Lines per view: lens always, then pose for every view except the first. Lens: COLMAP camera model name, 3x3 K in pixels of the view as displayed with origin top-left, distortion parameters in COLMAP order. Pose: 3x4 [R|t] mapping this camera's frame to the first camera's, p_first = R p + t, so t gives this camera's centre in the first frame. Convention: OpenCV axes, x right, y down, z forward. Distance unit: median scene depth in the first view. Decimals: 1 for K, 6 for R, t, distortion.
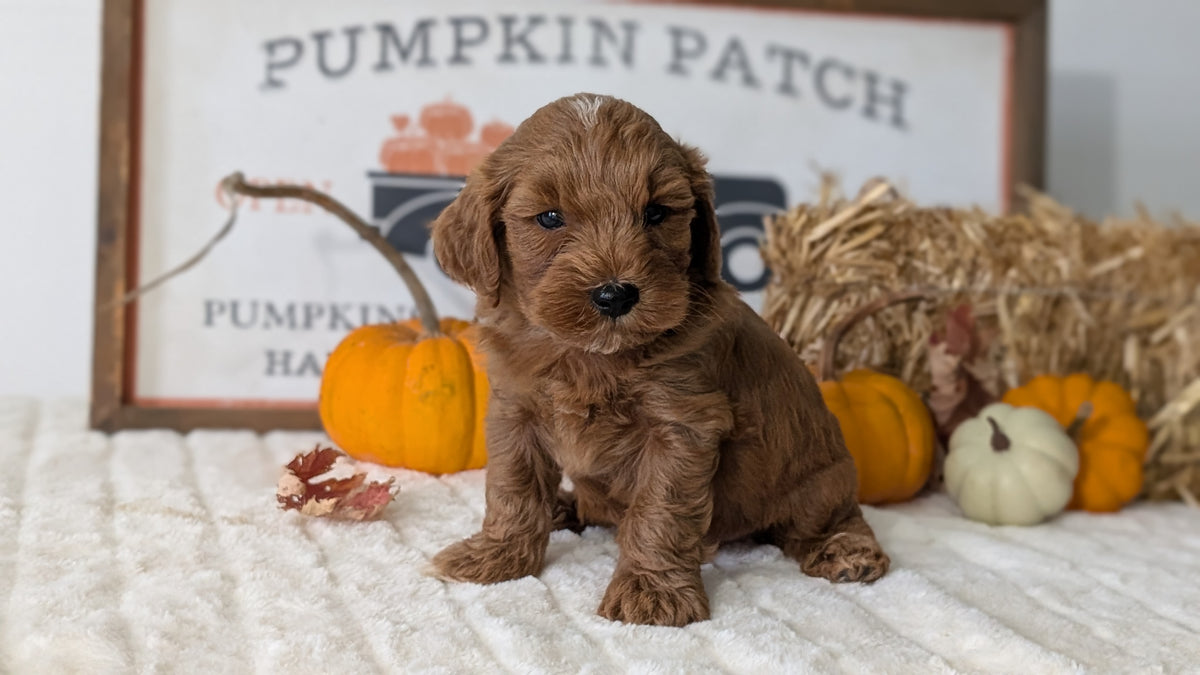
lens RADIAL K [[1701.0, 0, 626.7], [0, 1701.0, 371.9], [0, 0, 1]] dist [0.155552, -0.994690]
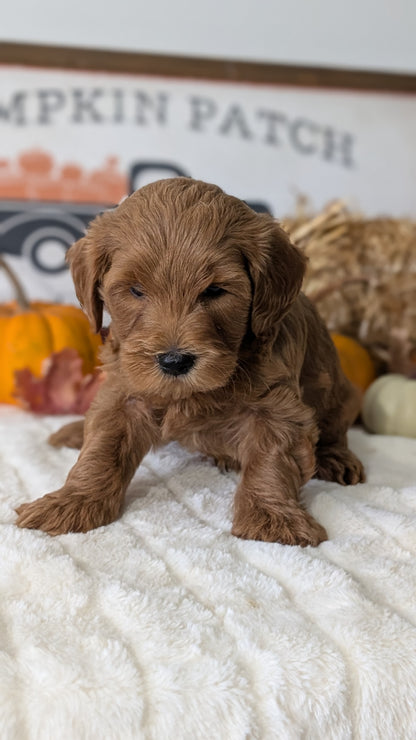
lens RADIAL K [[1040.1, 0, 208.0], [0, 1040.1, 370.0], [0, 0, 1]] dist [-0.116967, -0.034588]
pose [[0.998482, -0.020359, 0.051182, -0.009359], [0.019562, 0.999680, 0.016039, 0.015063], [-0.051492, -0.015013, 0.998561, 0.126822]]
